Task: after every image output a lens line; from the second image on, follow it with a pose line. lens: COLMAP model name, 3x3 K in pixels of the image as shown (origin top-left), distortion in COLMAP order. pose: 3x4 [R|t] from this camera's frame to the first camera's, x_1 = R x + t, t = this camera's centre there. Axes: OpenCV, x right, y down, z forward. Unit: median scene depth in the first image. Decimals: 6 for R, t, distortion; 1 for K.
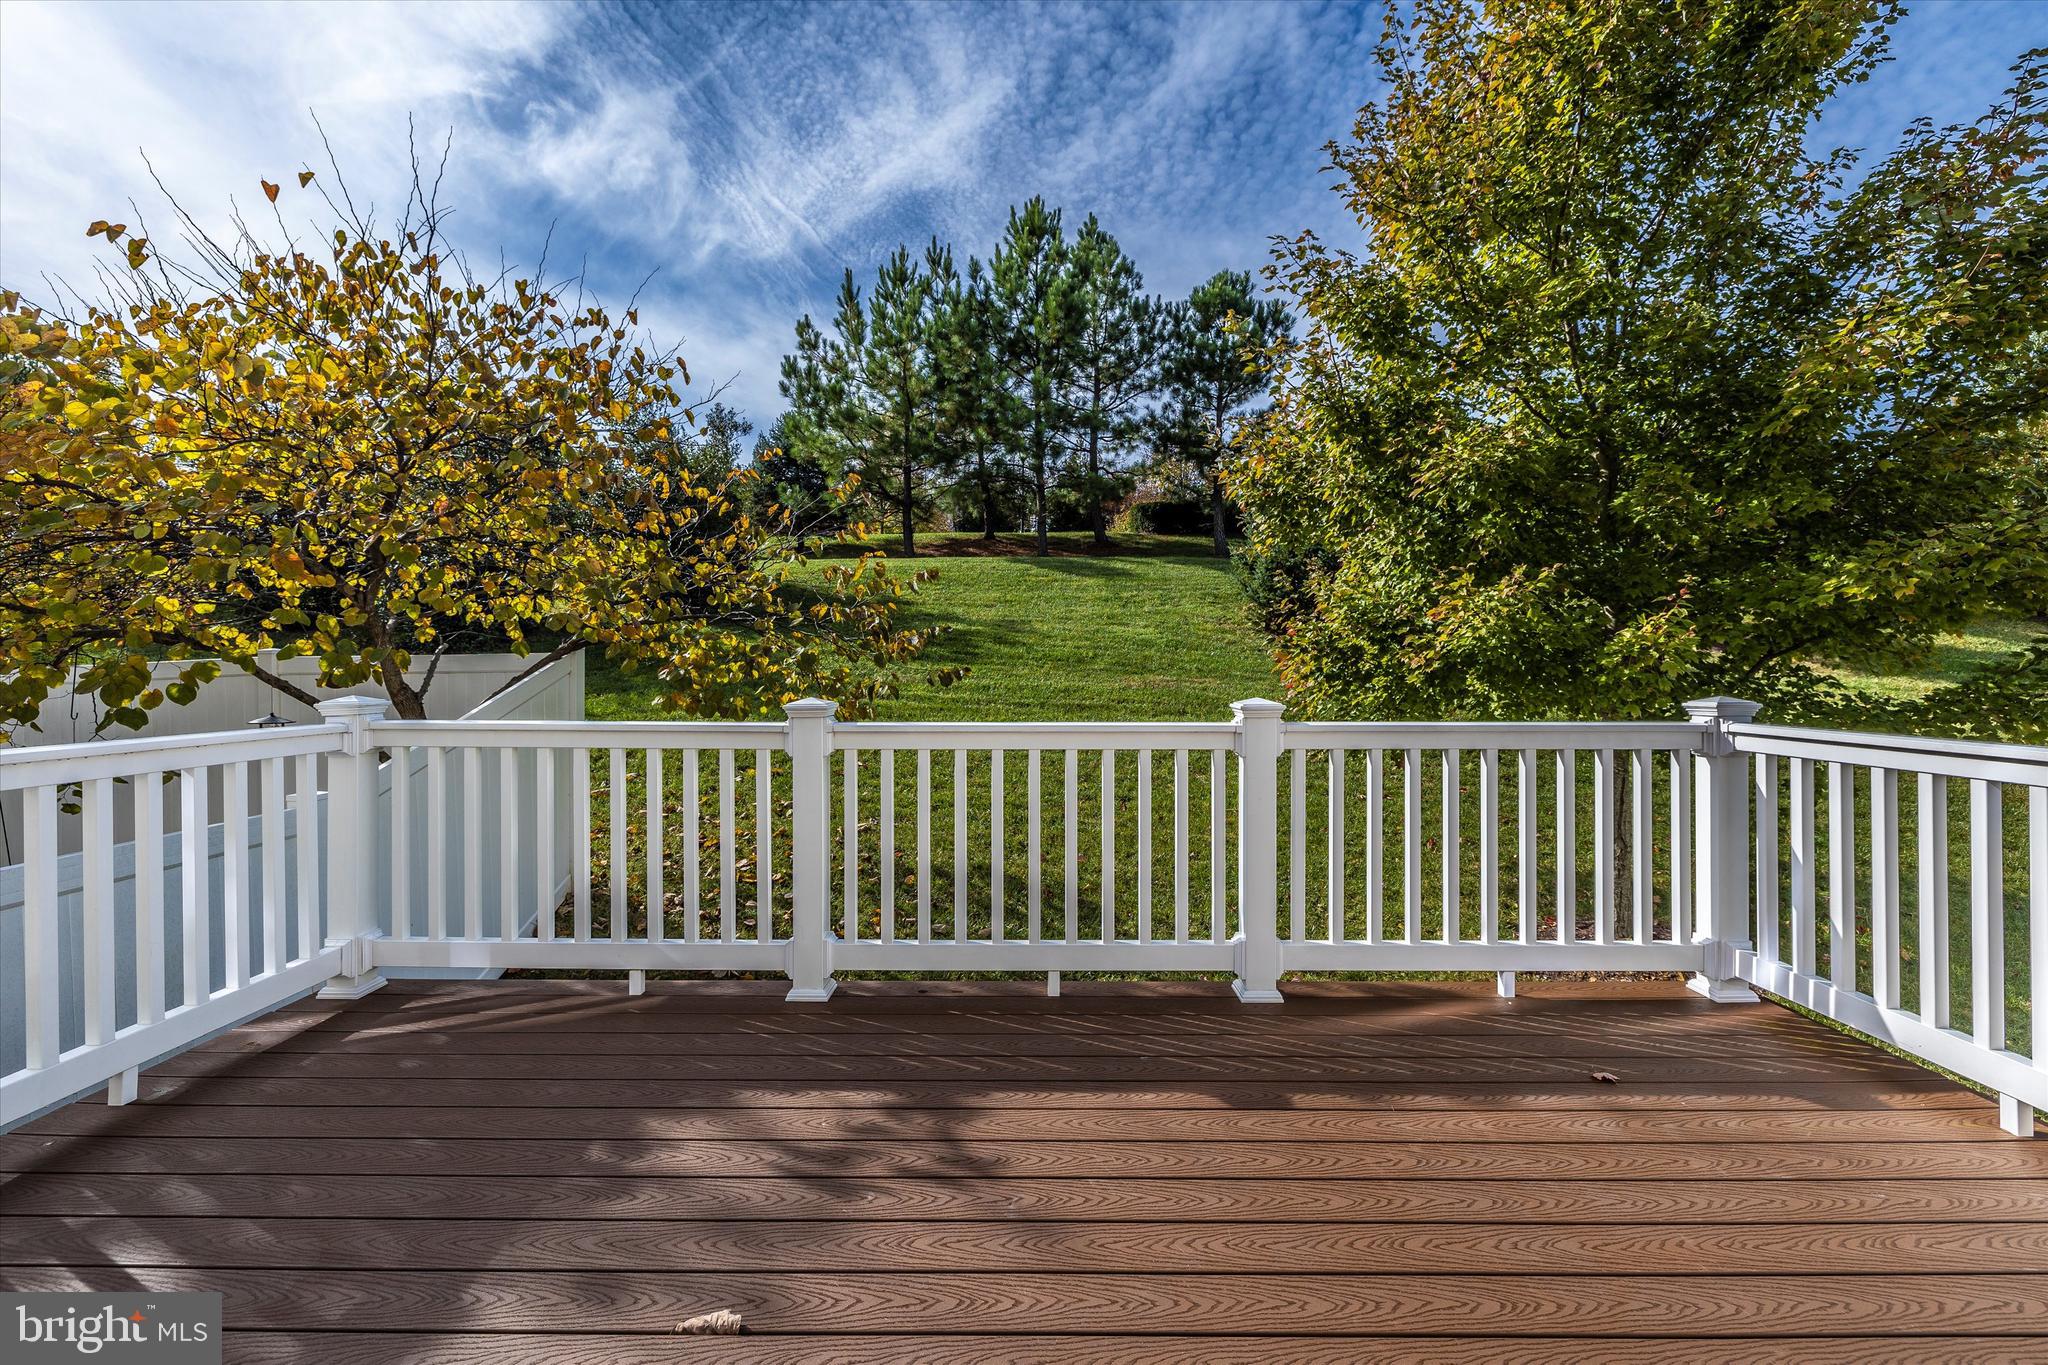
lens RADIAL K [[893.2, 0, 1029.3], [0, 893.2, 660.5], [0, 0, 1]] dist [-0.001636, -0.000413]
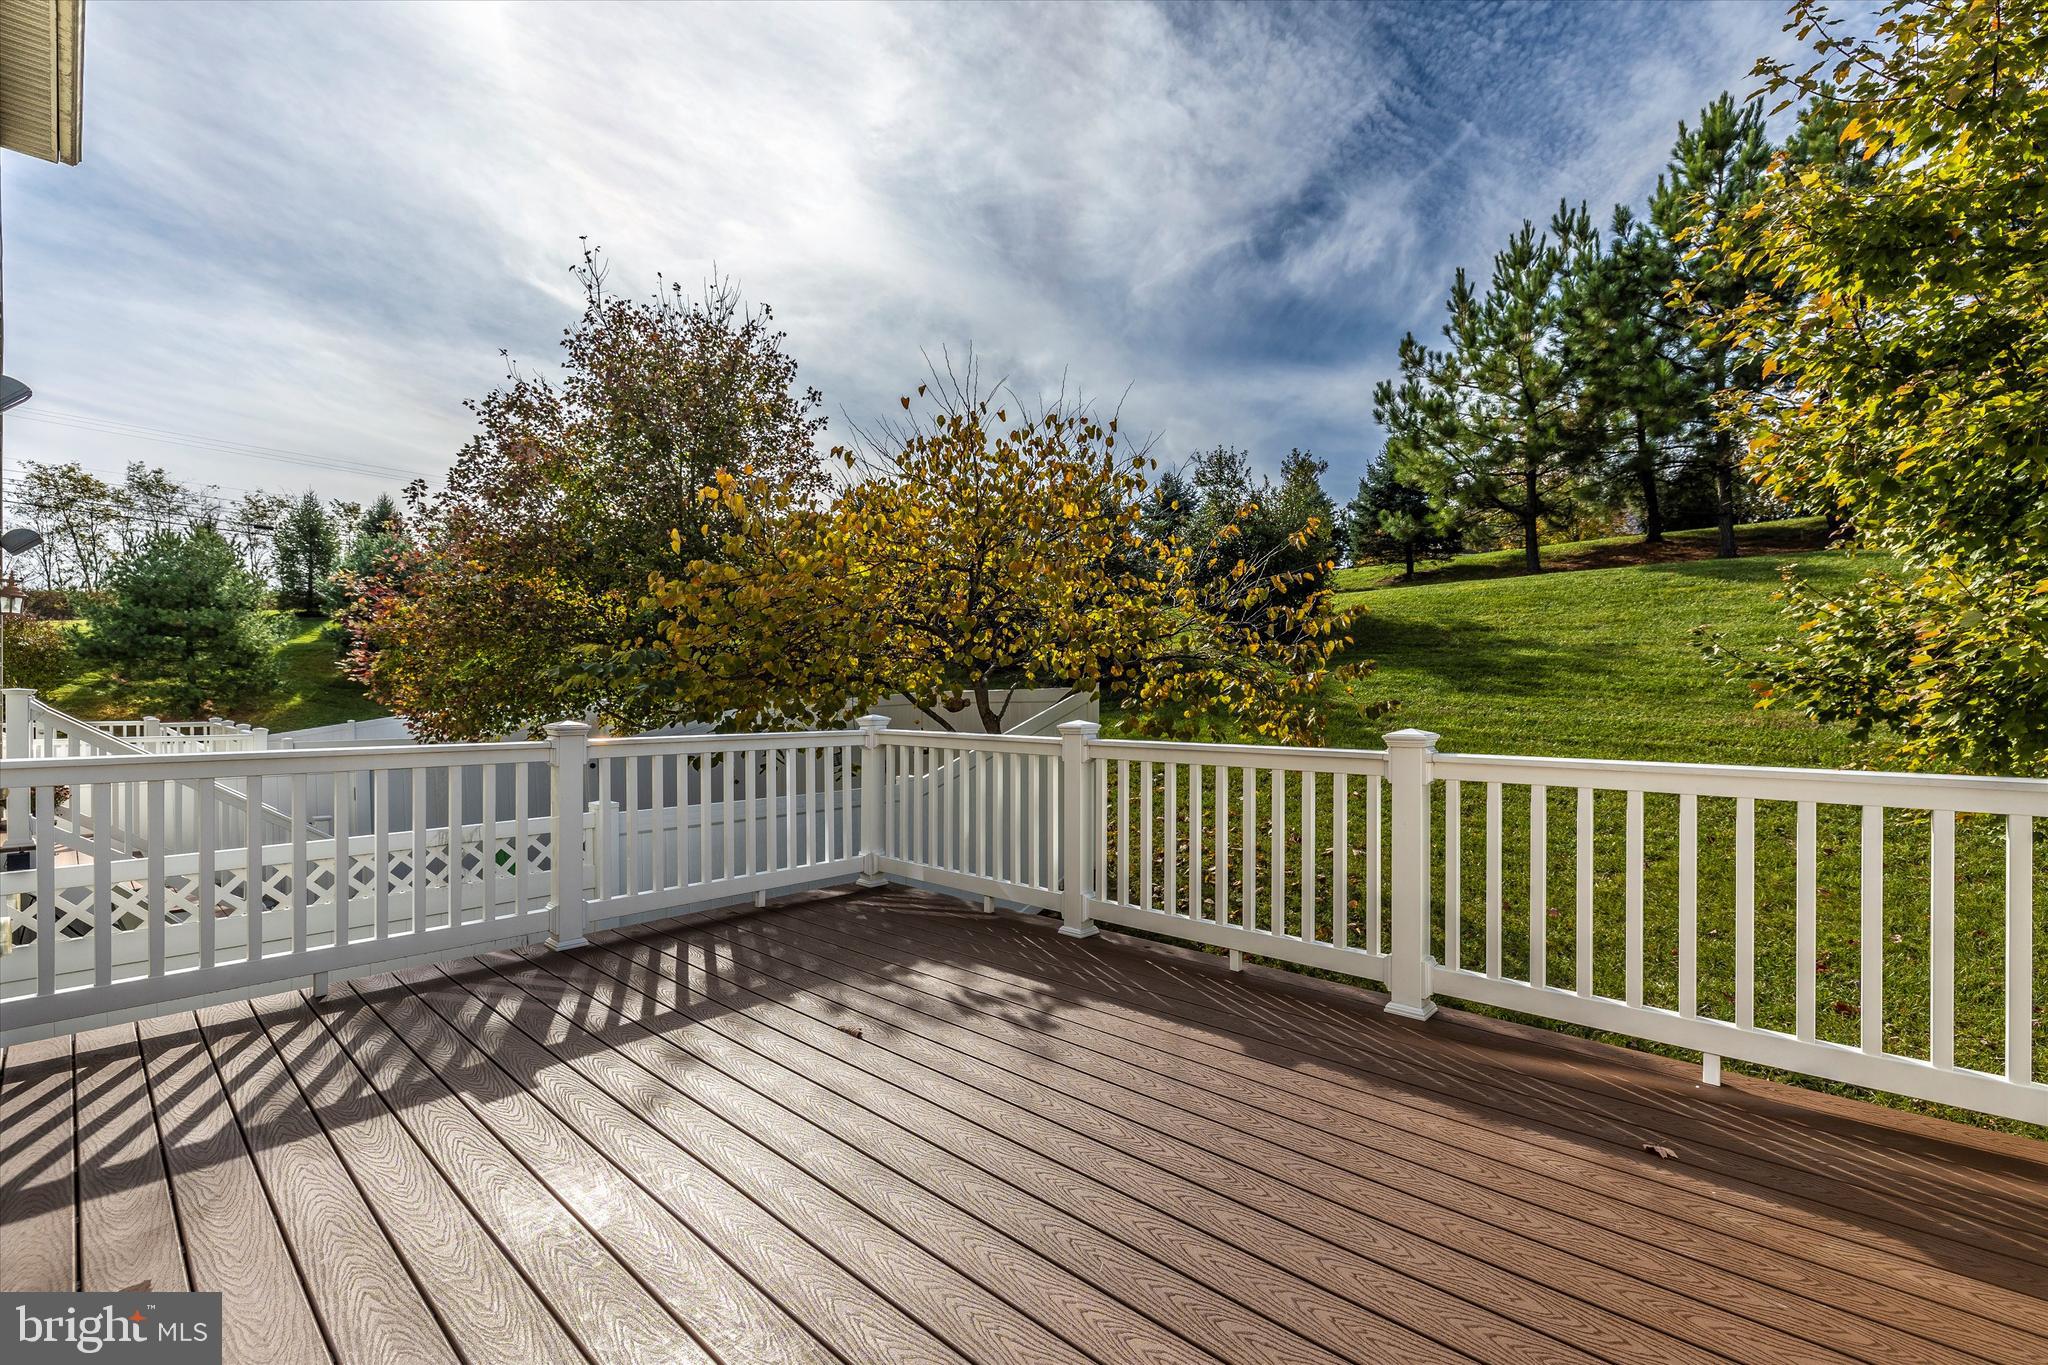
lens RADIAL K [[901.6, 0, 994.0], [0, 901.6, 708.9], [0, 0, 1]] dist [0.000428, -0.000322]
pose [[0.719487, 0.010017, -0.694433, 0.163274], [0.004825, 0.999800, 0.019421, -0.002052], [0.694489, -0.017324, 0.719295, -0.028480]]
